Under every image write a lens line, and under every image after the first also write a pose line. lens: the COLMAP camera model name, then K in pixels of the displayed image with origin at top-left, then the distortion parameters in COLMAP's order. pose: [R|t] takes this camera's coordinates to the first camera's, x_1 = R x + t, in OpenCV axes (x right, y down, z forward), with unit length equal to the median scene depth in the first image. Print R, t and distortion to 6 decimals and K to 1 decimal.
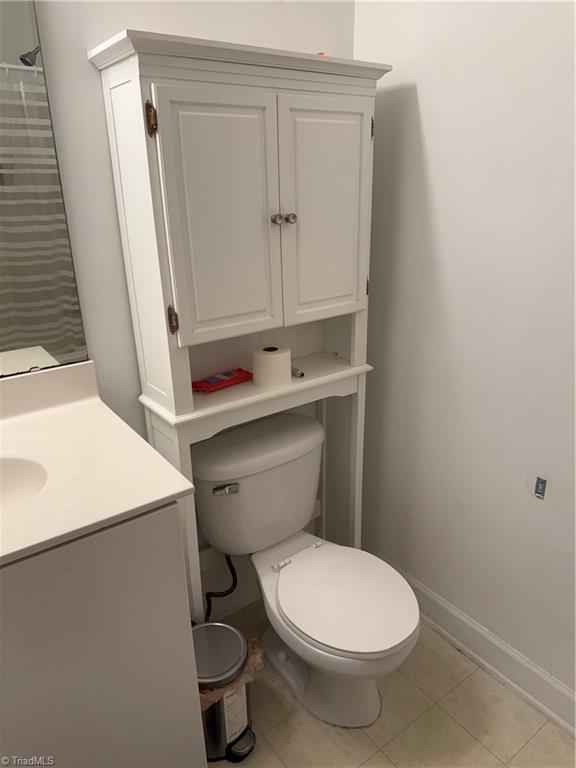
lens RADIAL K [[542.3, 0, 288.0], [0, 542.3, 384.0], [0, 0, 1]] dist [0.010142, 0.008396]
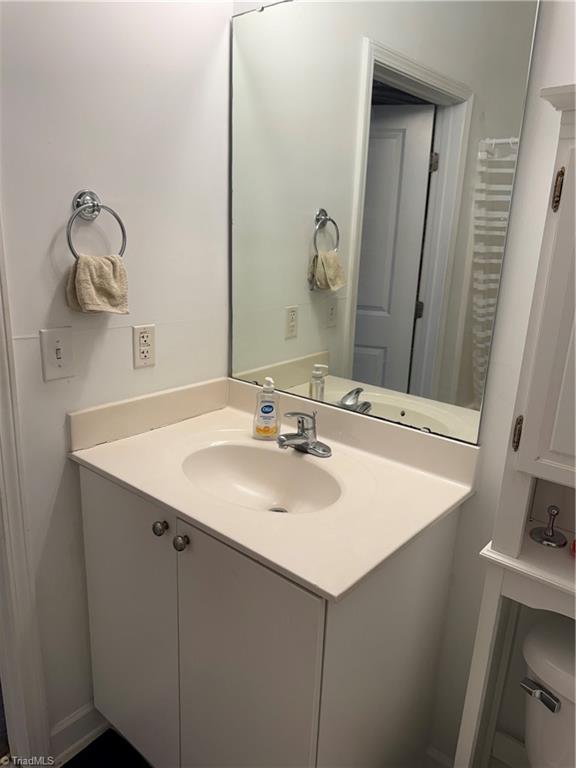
lens RADIAL K [[553.4, 0, 288.0], [0, 553.4, 384.0], [0, 0, 1]] dist [0.005666, 0.002550]
pose [[0.226001, 0.279912, -0.933045, 0.422035], [-0.391383, 0.903209, 0.176161, -0.187093], [0.892044, 0.325365, 0.313679, 0.416273]]
